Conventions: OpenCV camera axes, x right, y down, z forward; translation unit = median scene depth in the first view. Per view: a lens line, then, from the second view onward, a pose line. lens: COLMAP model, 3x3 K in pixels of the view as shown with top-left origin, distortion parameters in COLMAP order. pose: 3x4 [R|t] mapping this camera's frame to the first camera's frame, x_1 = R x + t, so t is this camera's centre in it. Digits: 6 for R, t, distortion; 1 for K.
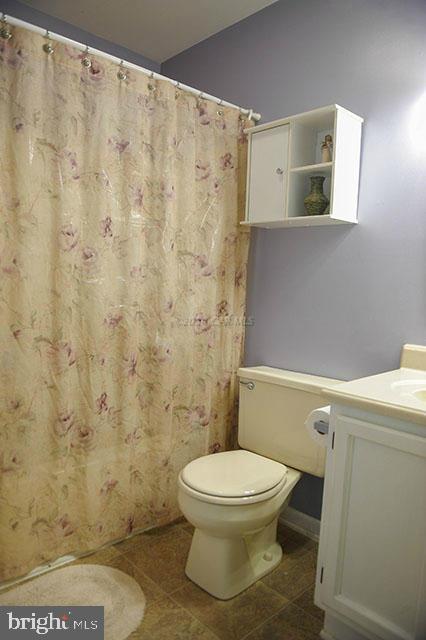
lens RADIAL K [[436.5, 0, 213.0], [0, 436.5, 320.0], [0, 0, 1]] dist [-0.046483, -0.005573]
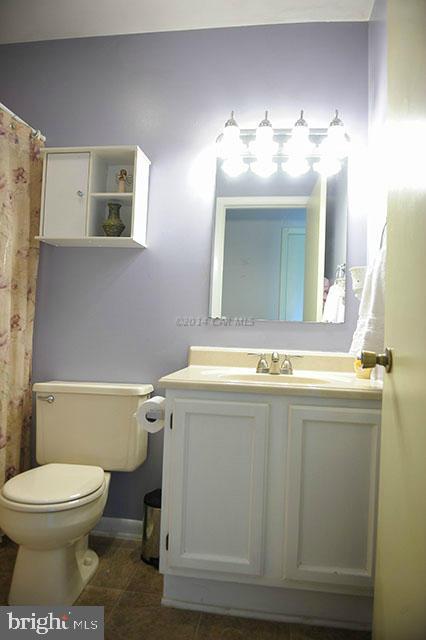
lens RADIAL K [[436.5, 0, 213.0], [0, 436.5, 320.0], [0, 0, 1]] dist [-0.046483, -0.005573]
pose [[0.780541, -0.003081, 0.625097, -0.242066], [0.053970, 0.996586, -0.062480, 0.052080], [-0.622770, 0.082505, 0.778043, -0.018270]]
